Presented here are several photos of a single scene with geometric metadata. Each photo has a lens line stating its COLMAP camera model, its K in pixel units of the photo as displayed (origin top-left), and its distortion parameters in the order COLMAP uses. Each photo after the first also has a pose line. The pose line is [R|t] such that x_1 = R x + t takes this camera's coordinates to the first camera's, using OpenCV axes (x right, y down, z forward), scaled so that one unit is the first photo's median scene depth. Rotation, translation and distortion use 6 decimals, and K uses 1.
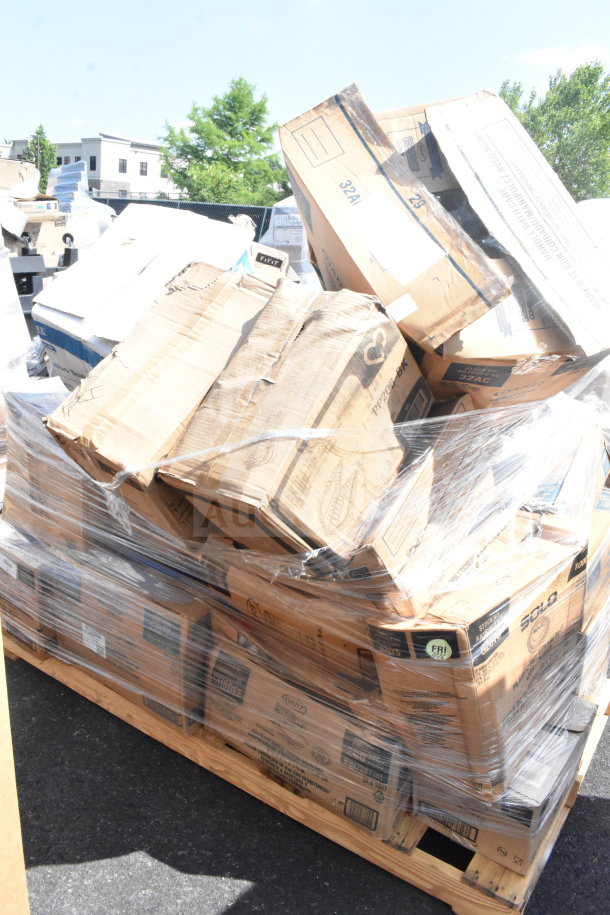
lens RADIAL K [[723.3, 0, 304.7], [0, 723.3, 457.5], [0, 0, 1]] dist [-0.097351, 0.008223]
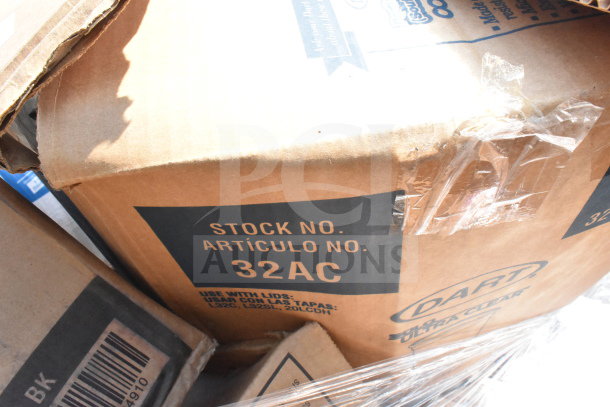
lens RADIAL K [[482.2, 0, 305.4], [0, 482.2, 203.2], [0, 0, 1]] dist [-0.097351, 0.008223]
pose [[0.986824, -0.107140, -0.121238, 0.260556], [0.063059, 0.944763, -0.321631, -0.071124], [0.149000, 0.309748, 0.939071, 0.788401]]
